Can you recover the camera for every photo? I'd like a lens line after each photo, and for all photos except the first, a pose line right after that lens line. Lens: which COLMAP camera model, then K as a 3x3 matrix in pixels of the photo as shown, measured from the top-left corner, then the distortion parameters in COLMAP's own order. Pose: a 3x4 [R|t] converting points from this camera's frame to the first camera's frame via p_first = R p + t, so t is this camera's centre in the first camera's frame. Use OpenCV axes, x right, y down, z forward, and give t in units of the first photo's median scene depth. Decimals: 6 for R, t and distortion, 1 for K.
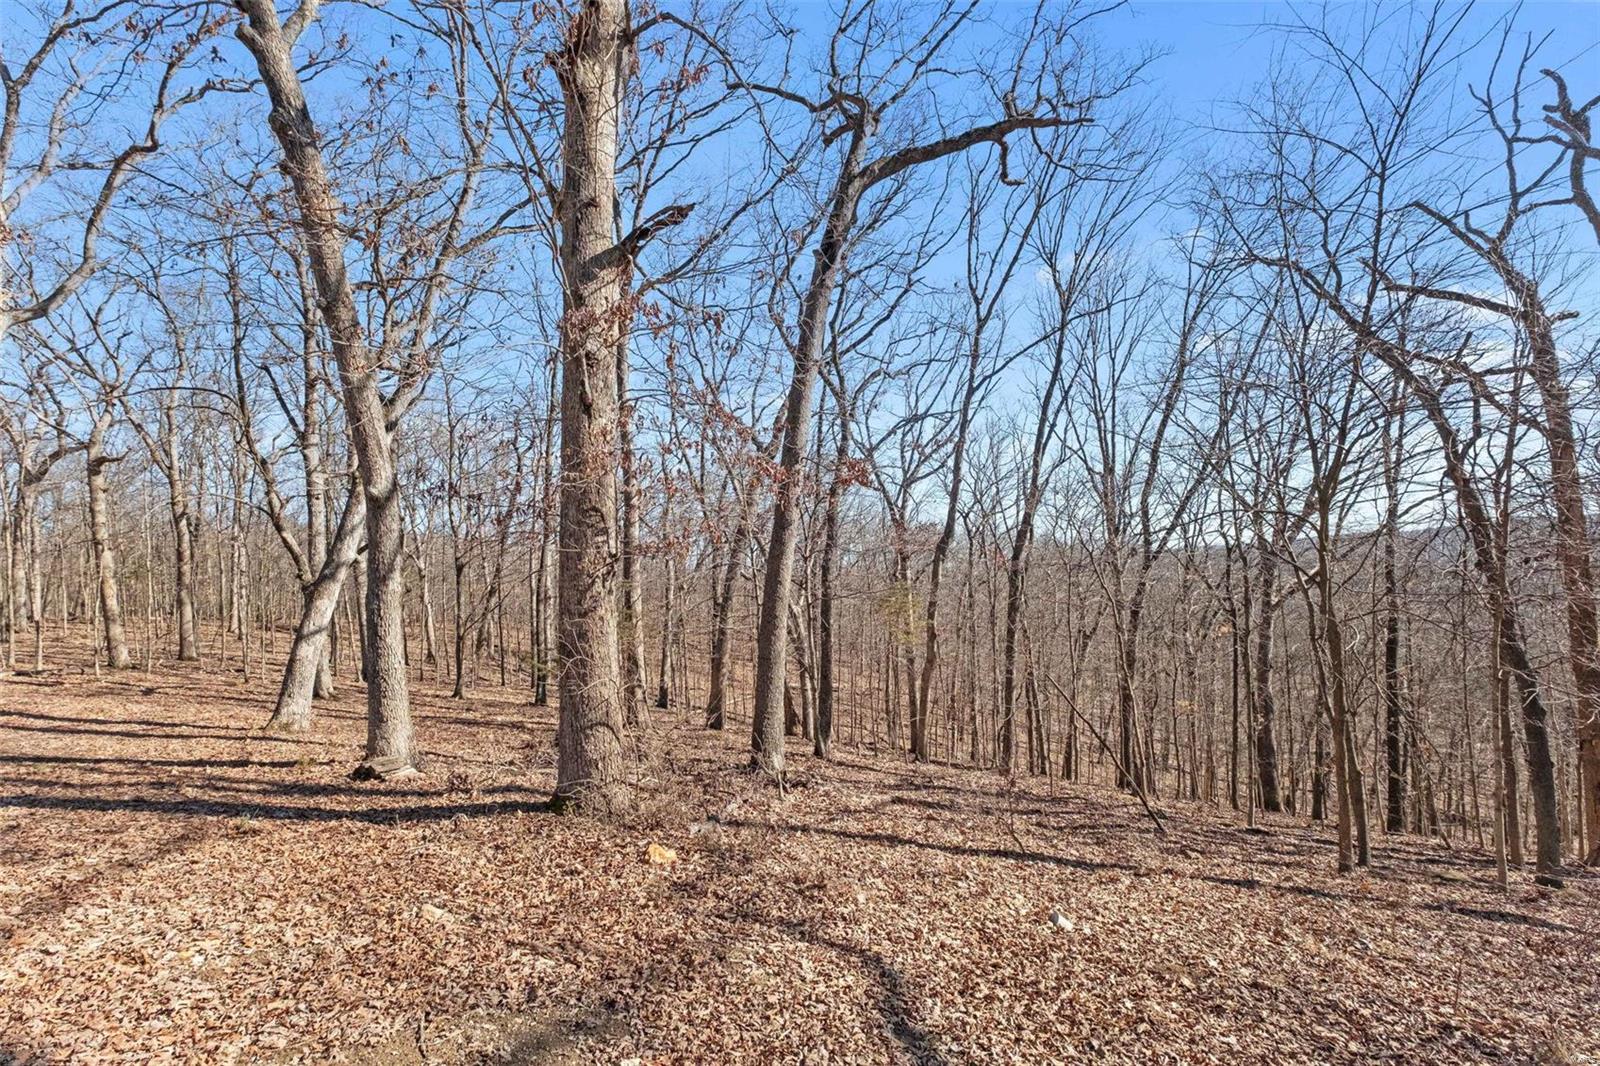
lens RADIAL K [[686.2, 0, 797.4], [0, 686.2, 537.7], [0, 0, 1]] dist [-0.007735, 0.000082]
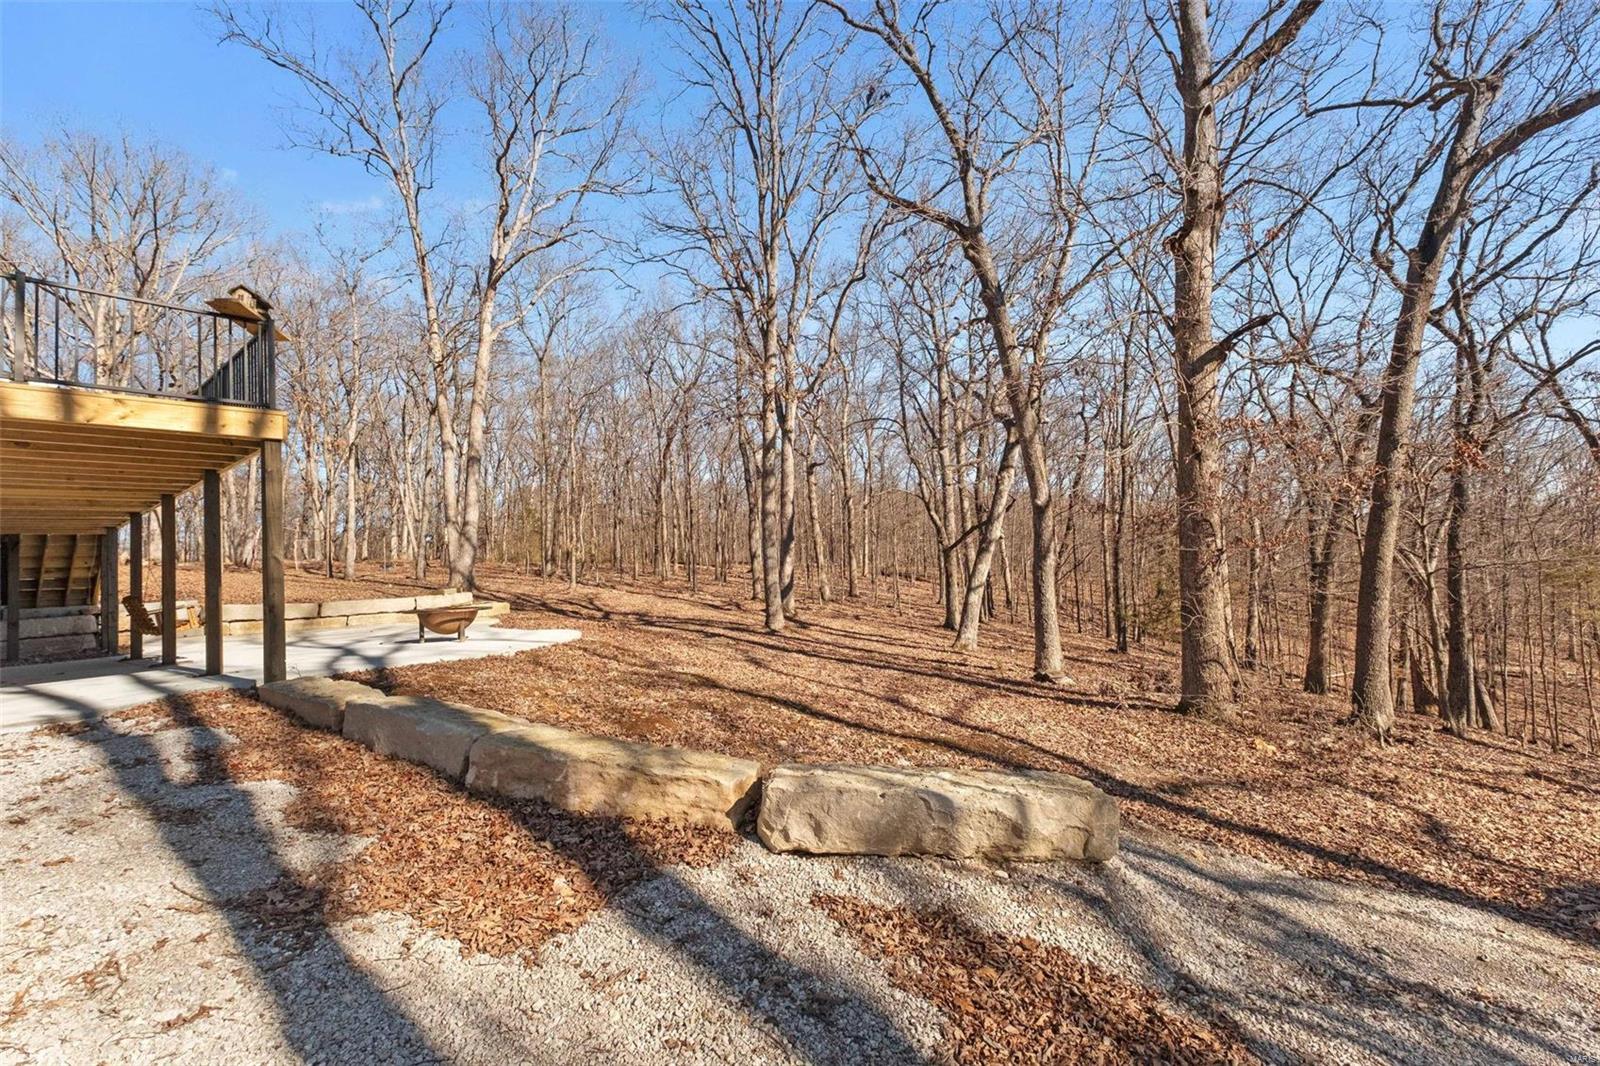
lens RADIAL K [[686.2, 0, 797.4], [0, 686.2, 537.7], [0, 0, 1]] dist [-0.007735, 0.000082]
pose [[0.718522, -0.012908, -0.695384, 0.073628], [0.062954, 0.996931, 0.046543, -0.087274], [0.692649, -0.077220, 0.717130, -0.482570]]
